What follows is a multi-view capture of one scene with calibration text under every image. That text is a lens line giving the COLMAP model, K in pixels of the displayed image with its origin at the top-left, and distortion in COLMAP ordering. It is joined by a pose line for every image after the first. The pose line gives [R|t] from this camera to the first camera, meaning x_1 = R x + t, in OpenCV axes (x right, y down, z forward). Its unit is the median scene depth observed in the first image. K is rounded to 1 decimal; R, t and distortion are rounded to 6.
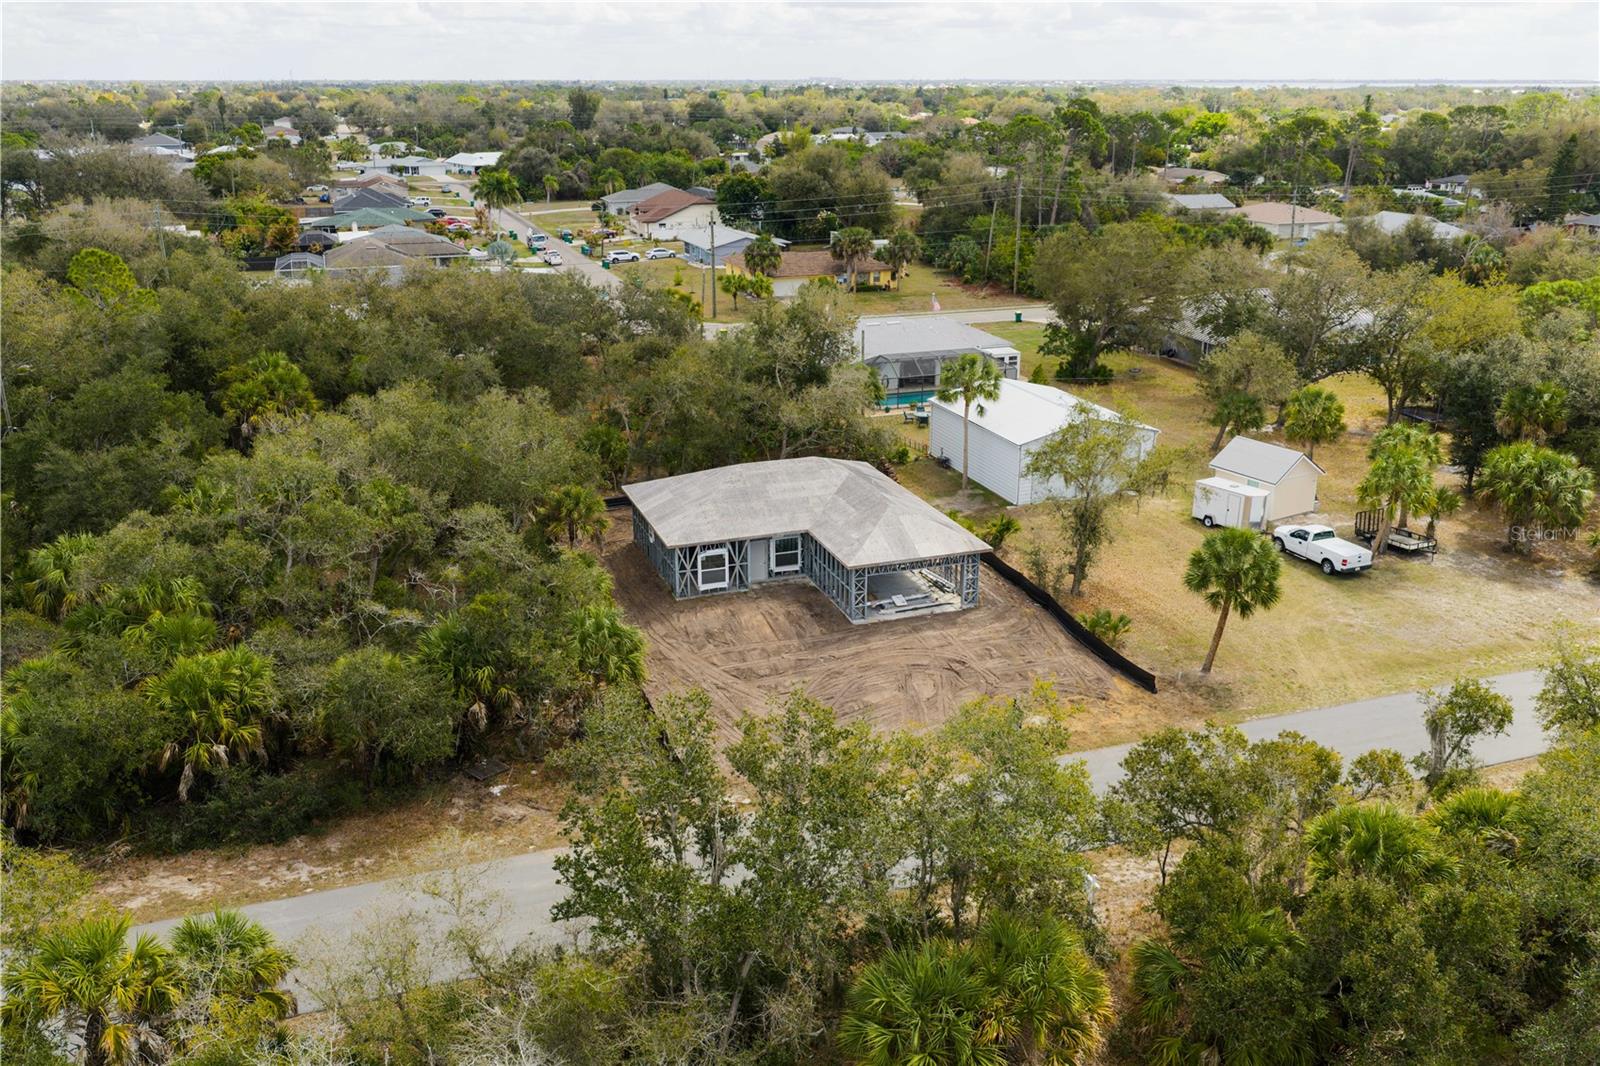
lens RADIAL K [[1326.5, 0, 806.2], [0, 1326.5, 534.7], [0, 0, 1]] dist [0.026382, -0.059168]
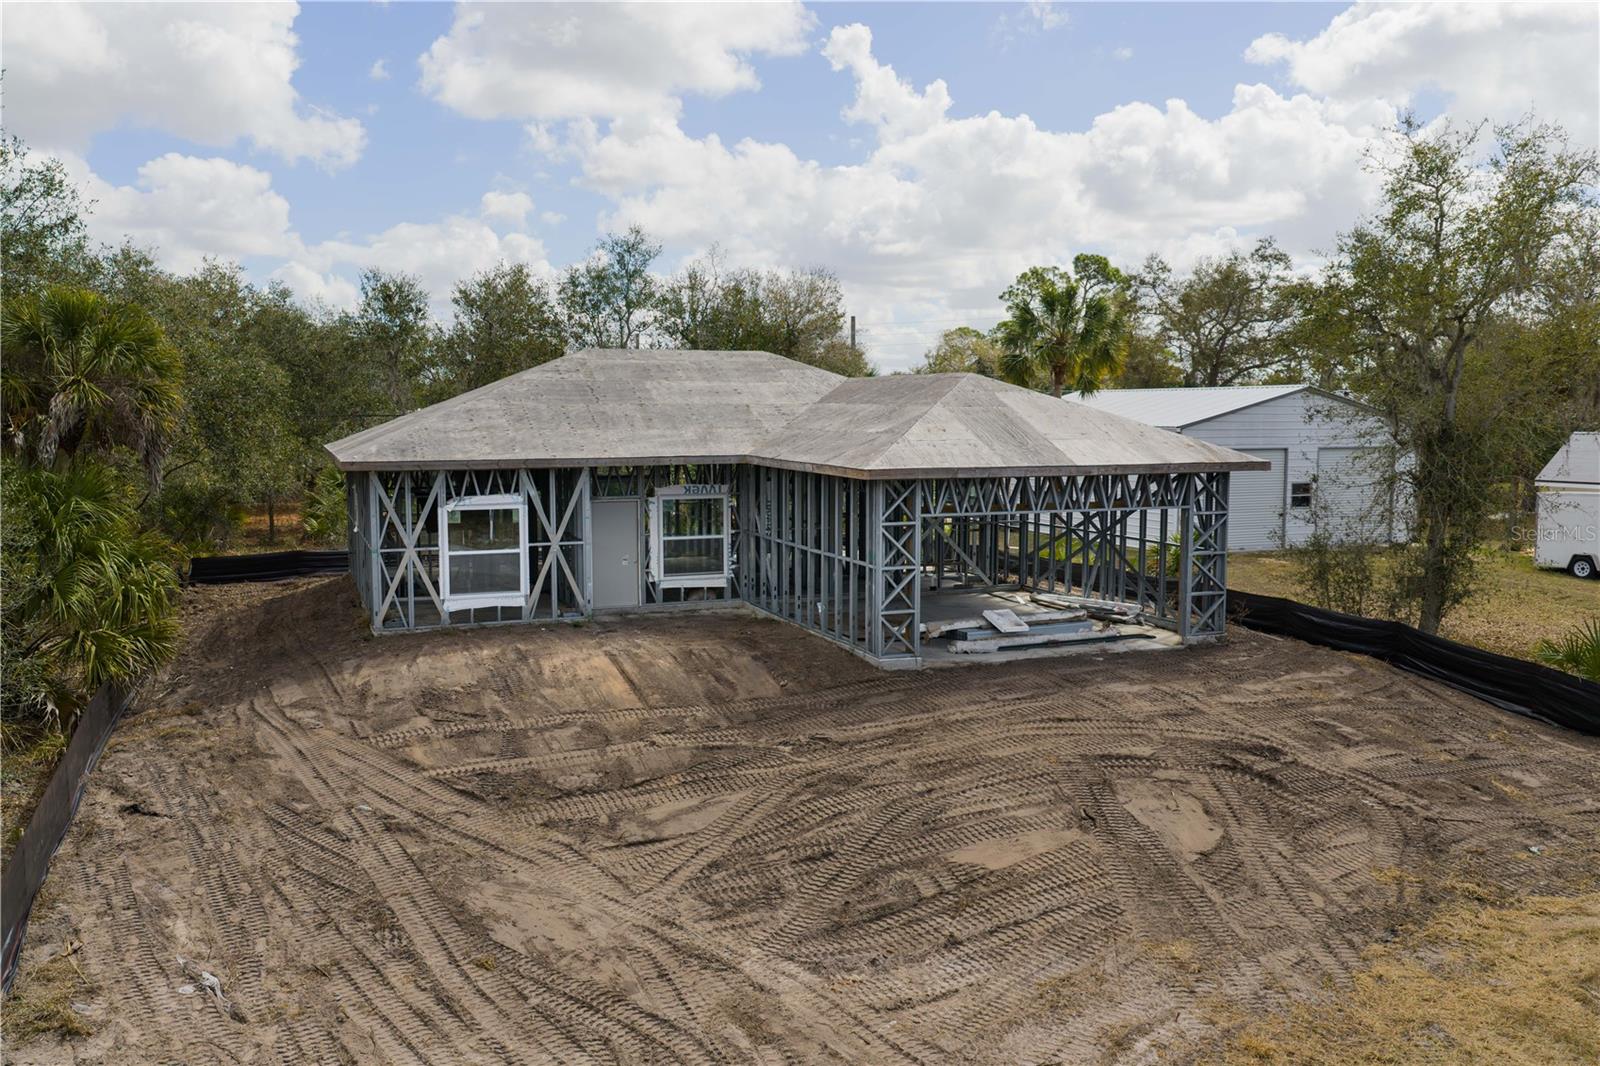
lens RADIAL K [[1326.5, 0, 806.2], [0, 1326.5, 534.7], [0, 0, 1]] dist [0.026382, -0.059168]
pose [[0.999606, -0.004034, 0.027790, 0.007731], [0.010440, 0.972084, -0.234399, 0.108127], [-0.026069, 0.234597, 0.971743, 0.650600]]
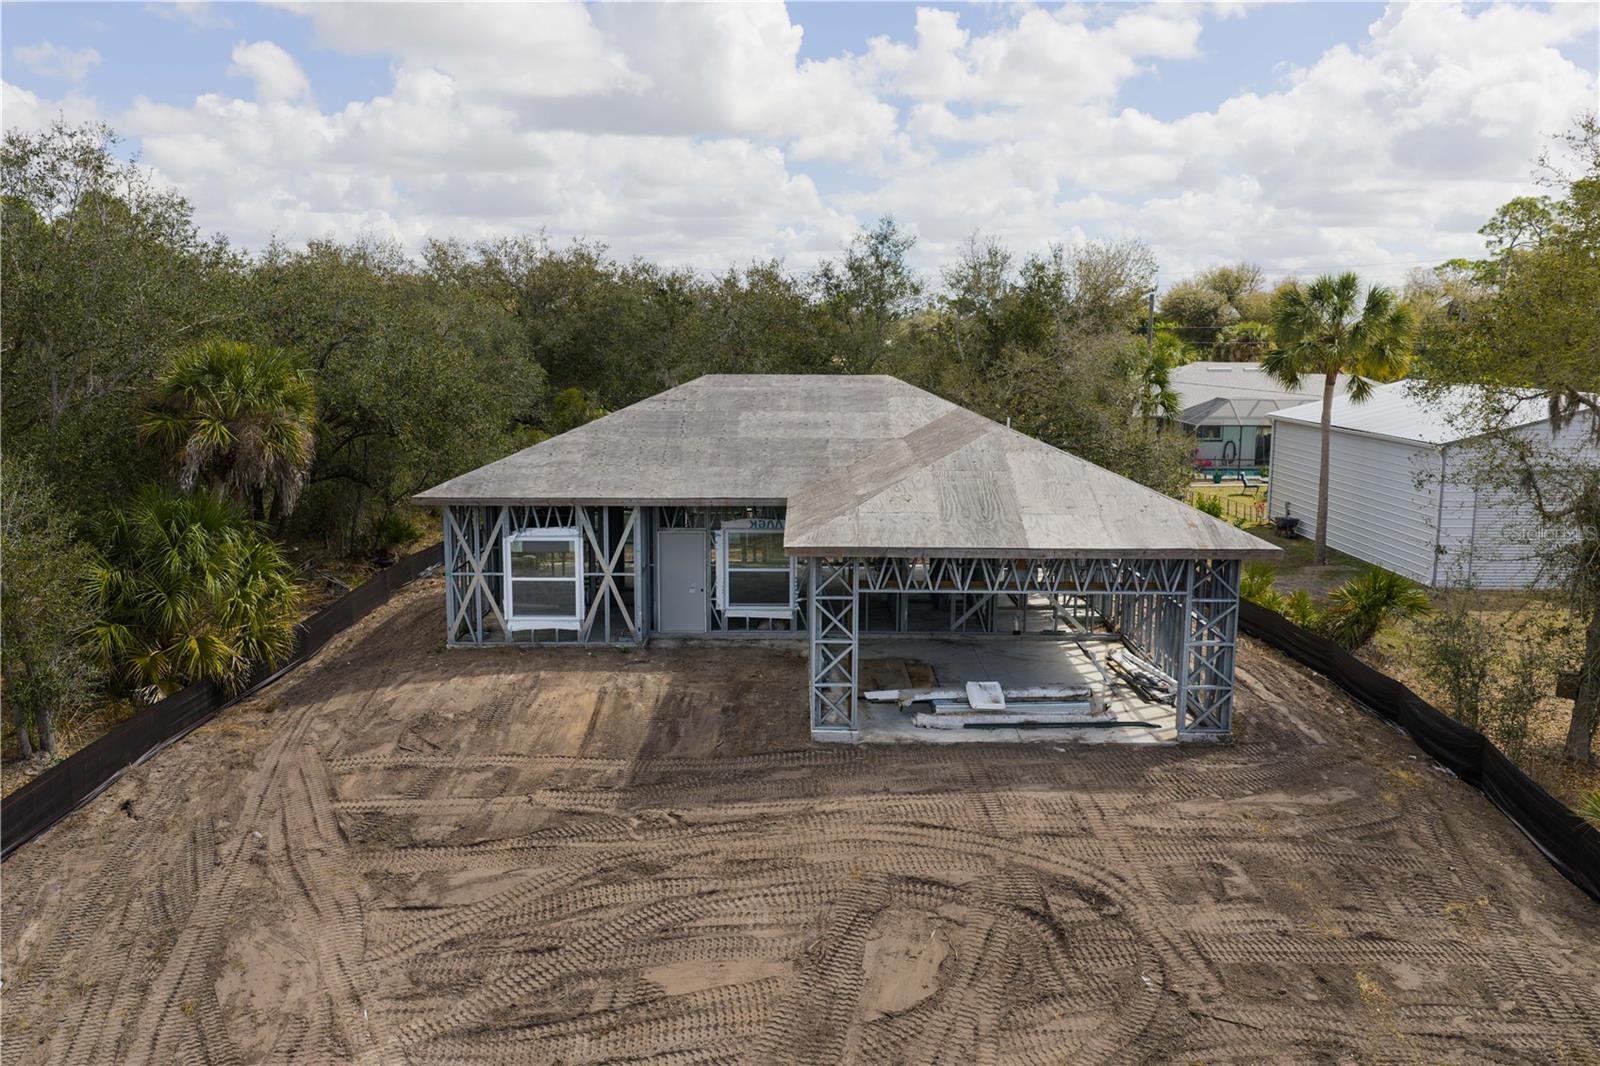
lens RADIAL K [[1326.5, 0, 806.2], [0, 1326.5, 534.7], [0, 0, 1]] dist [0.026382, -0.059168]
pose [[0.942486, 0.056259, -0.329477, 0.135211], [-0.114325, 0.980539, -0.159604, 0.067945], [0.314086, 0.188092, 0.930576, 0.658747]]
